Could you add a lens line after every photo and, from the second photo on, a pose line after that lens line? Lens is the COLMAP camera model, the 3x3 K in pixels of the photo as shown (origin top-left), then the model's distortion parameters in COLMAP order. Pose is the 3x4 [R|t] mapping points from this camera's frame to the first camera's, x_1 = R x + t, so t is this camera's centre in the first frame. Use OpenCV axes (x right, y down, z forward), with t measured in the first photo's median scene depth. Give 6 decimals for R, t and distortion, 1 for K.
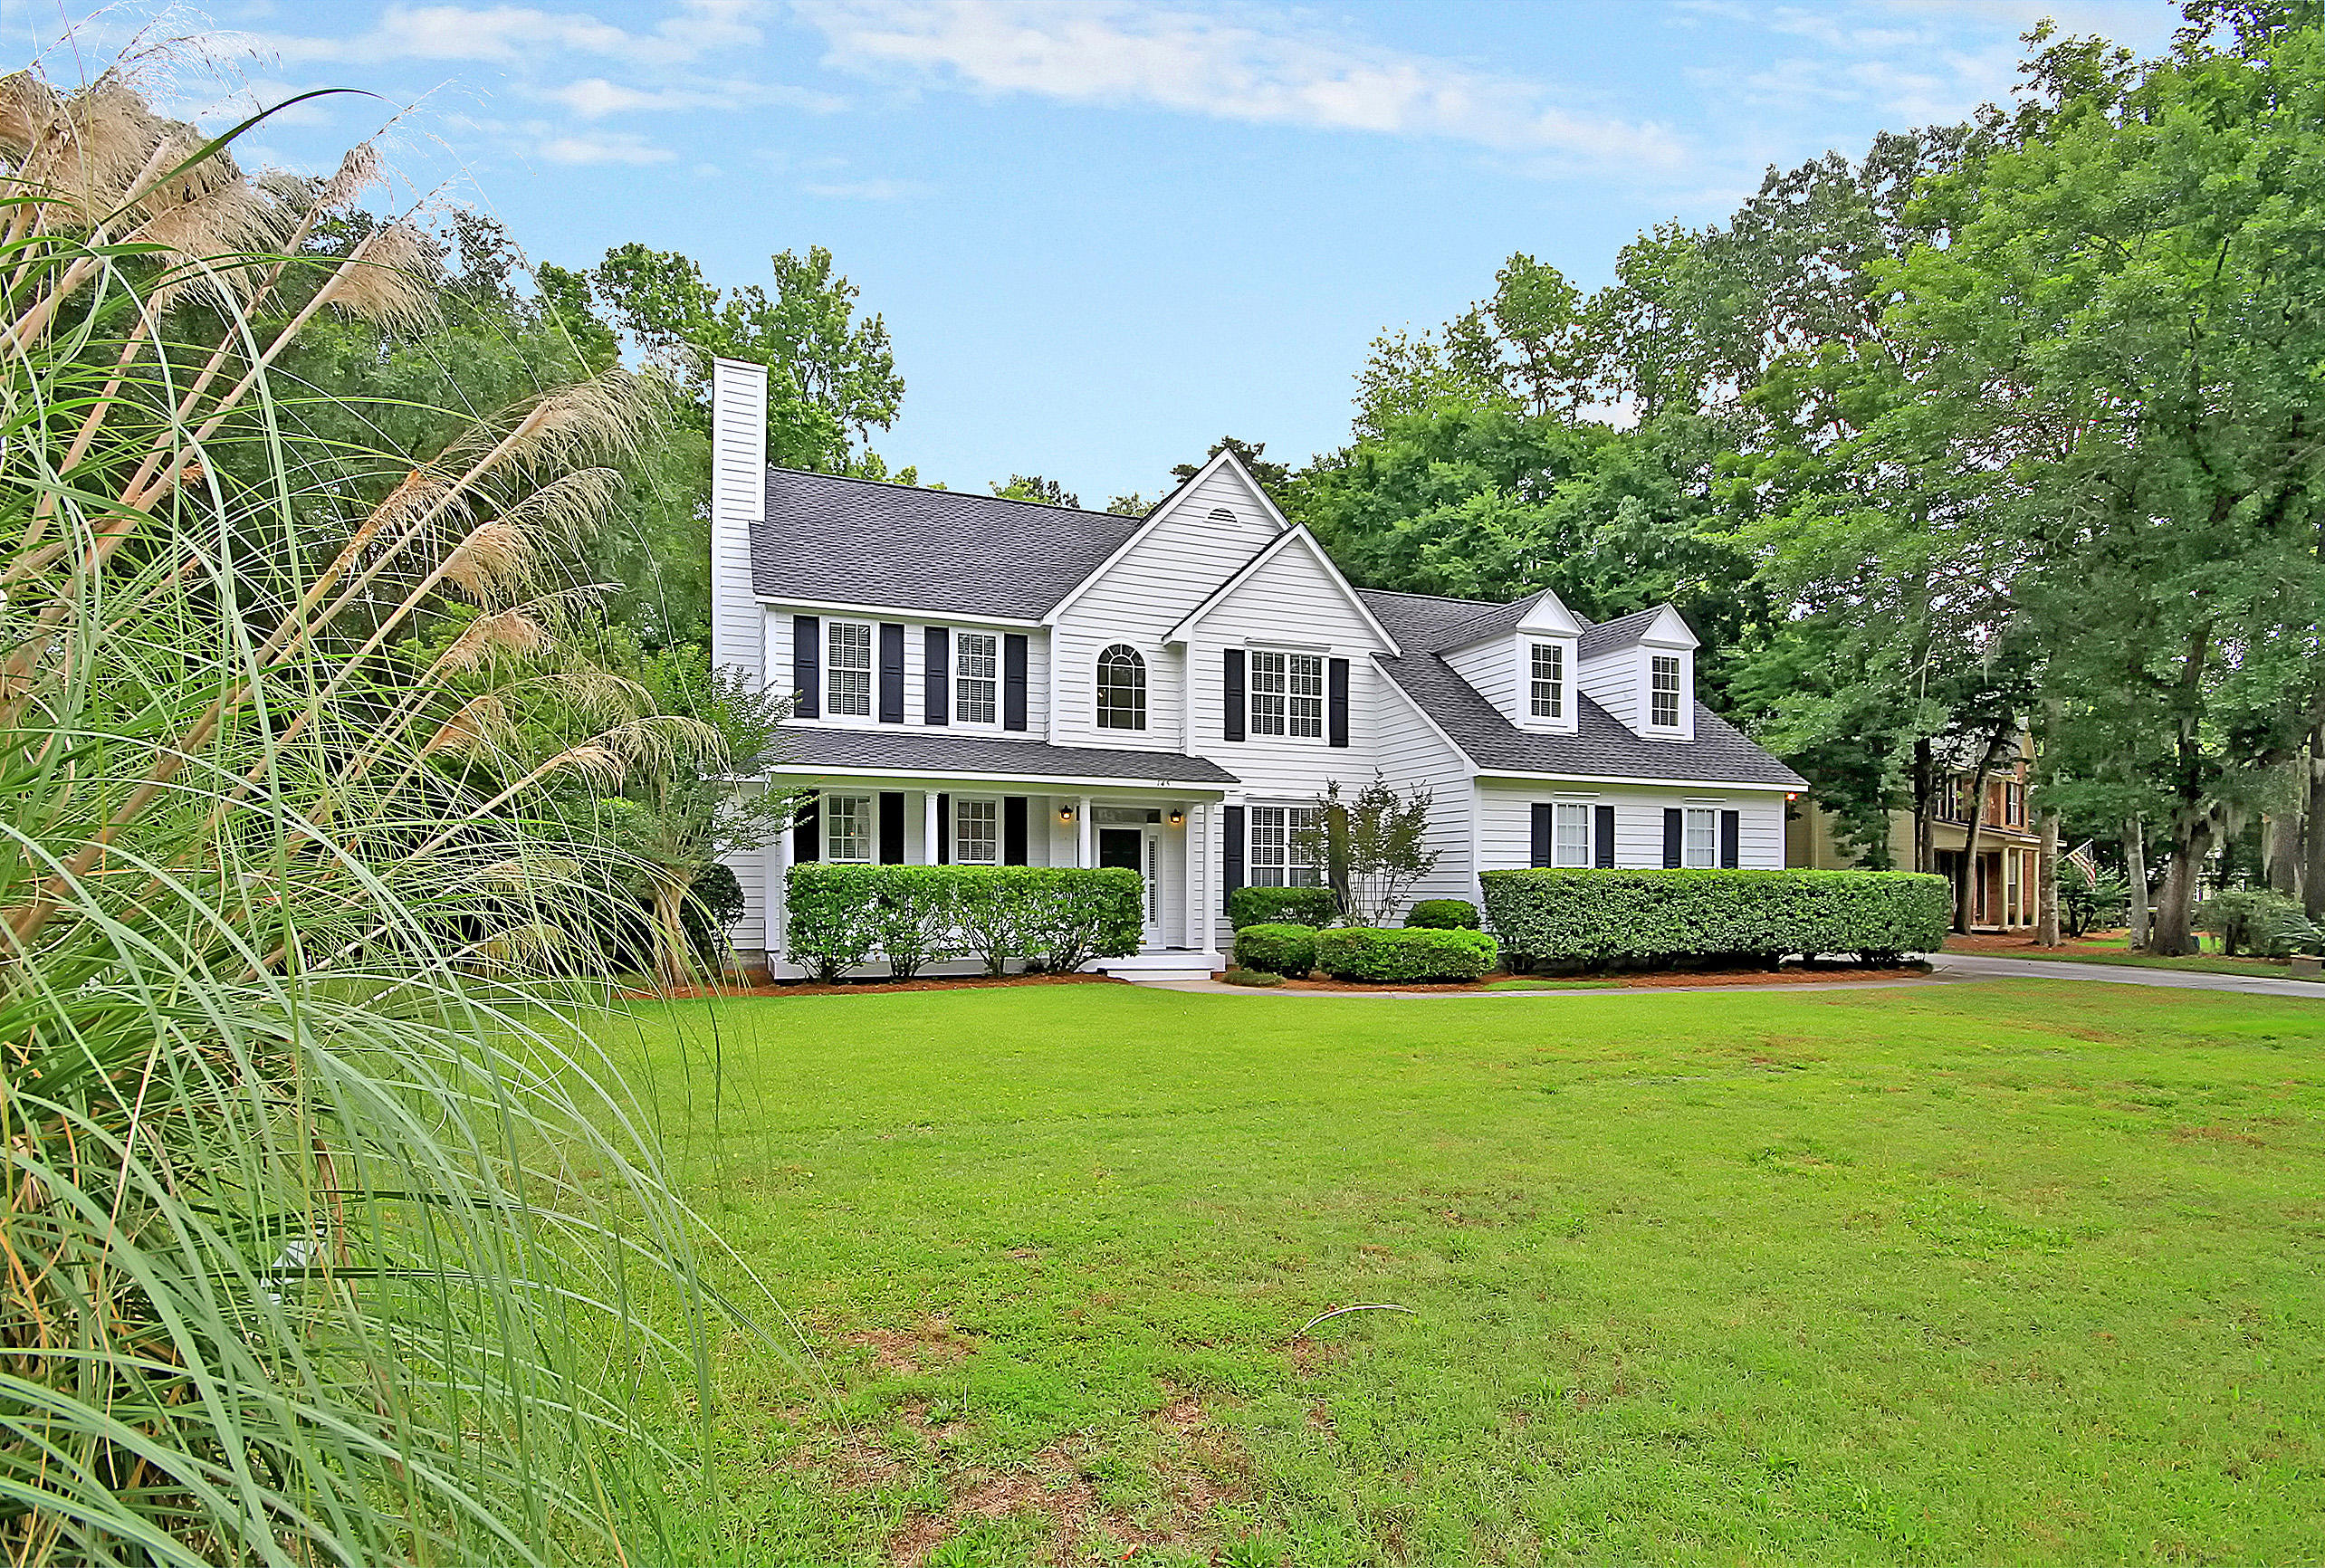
lens RADIAL K [[1076.0, 0, 1160.0], [0, 1076.0, 872.7], [0, 0, 1]] dist [-0.002088, -0.000095]
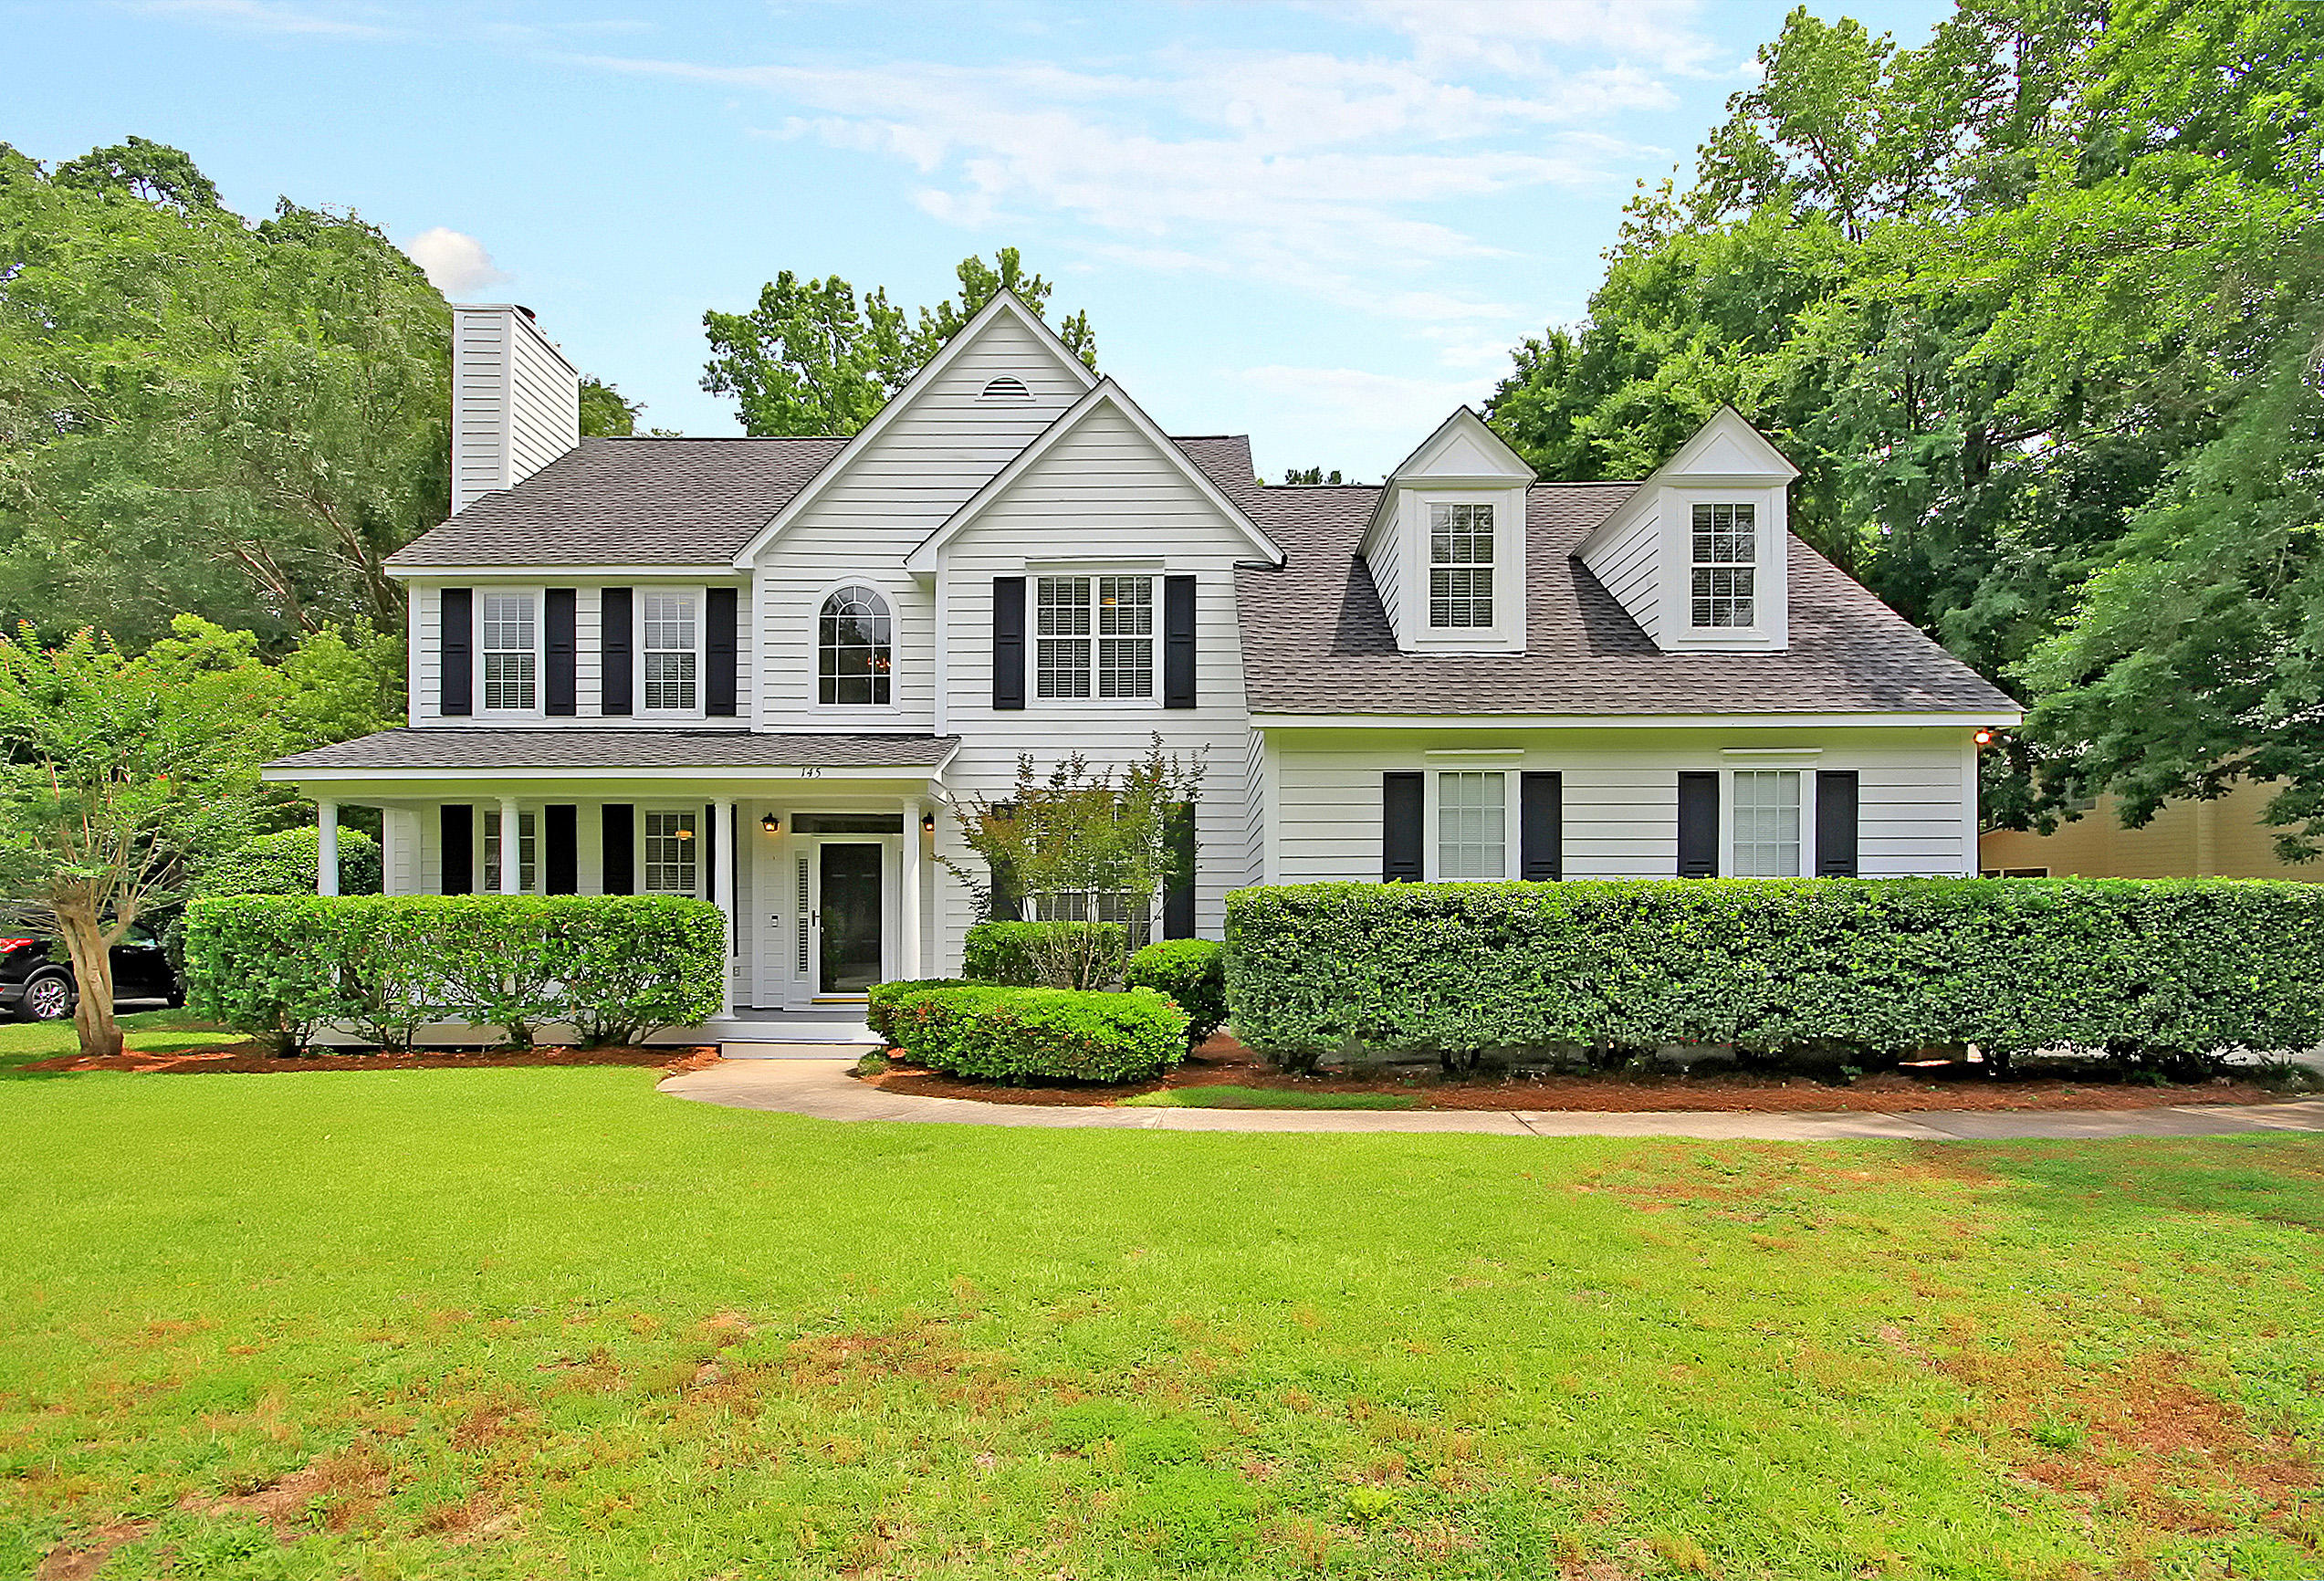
lens RADIAL K [[1111.3, 0, 1163.6], [0, 1111.3, 909.3], [0, 0, 1]] dist [-0.001842, -0.001303]
pose [[0.936323, -0.012496, -0.350916, 0.415211], [0.013294, 0.999912, -0.000135, 0.007048], [0.350887, -0.004539, 0.936407, 0.371589]]
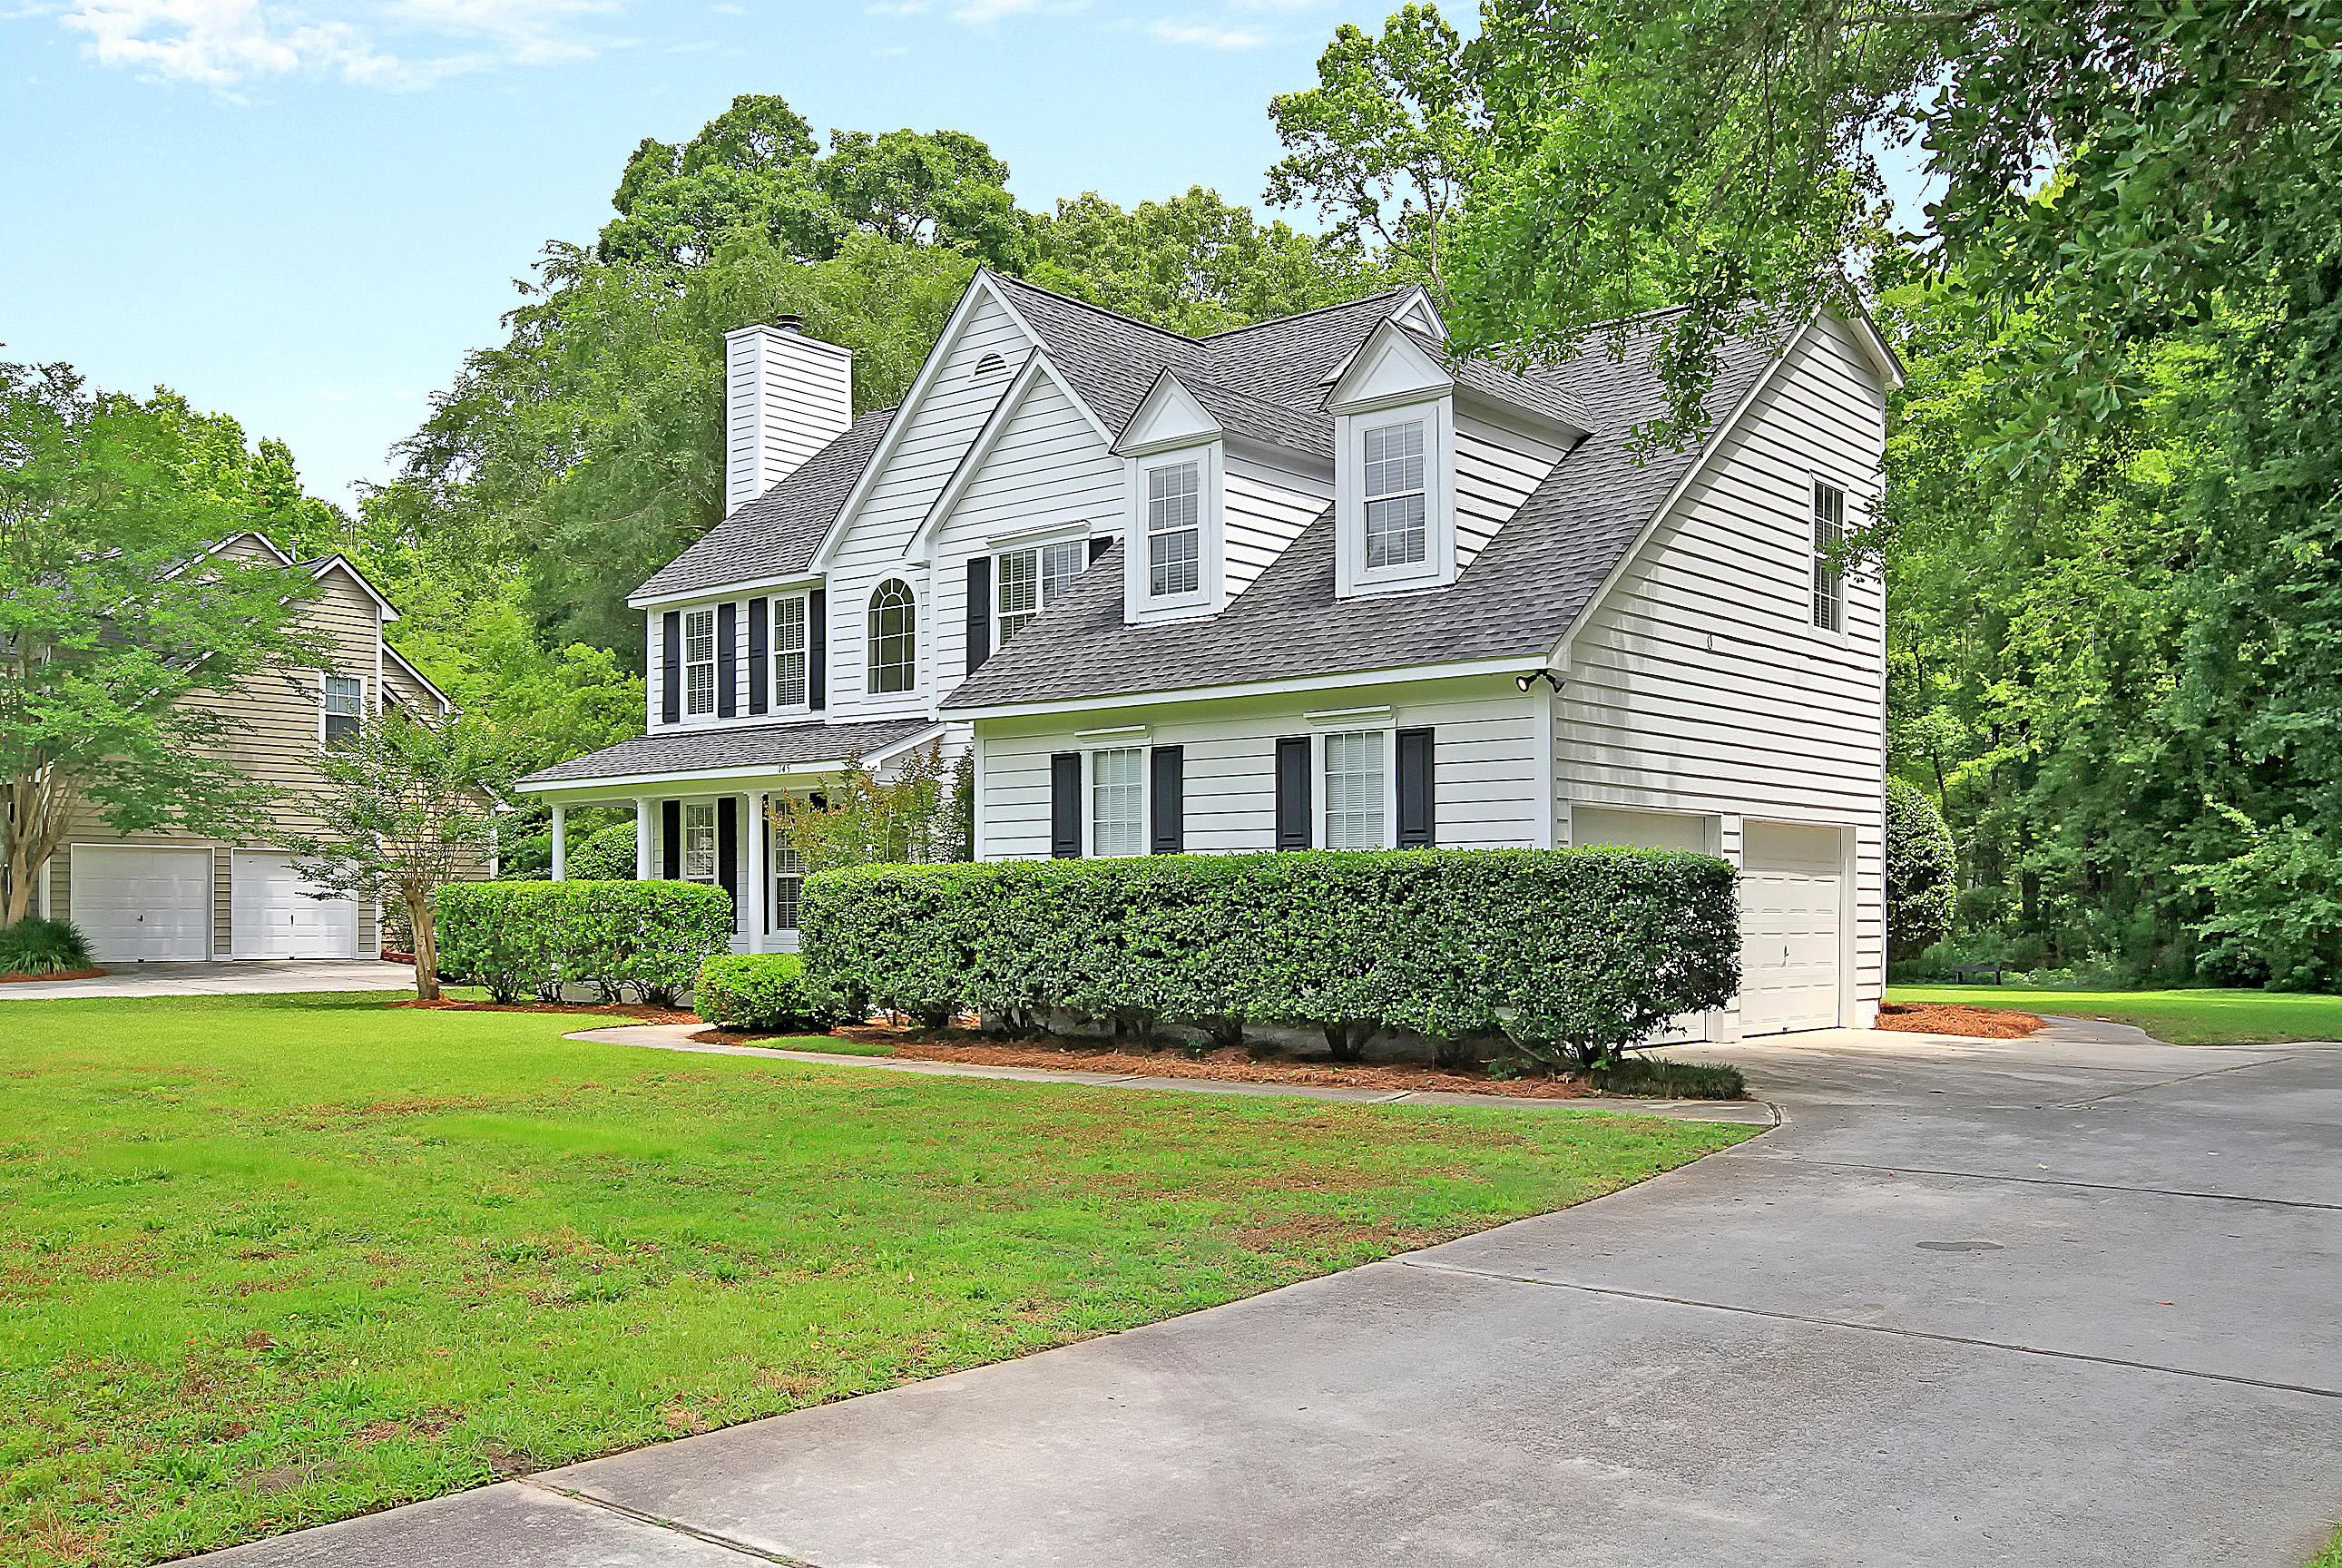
lens RADIAL K [[2093.9, 0, 1172.3], [0, 2093.9, 872.3], [0, 0, 1]] dist [0.009304, 0.000899]
pose [[0.482241, -0.024881, -0.875685, 1.322199], [0.013882, 0.999688, -0.020760, 0.024722], [0.875929, -0.002145, 0.482436, 0.464941]]
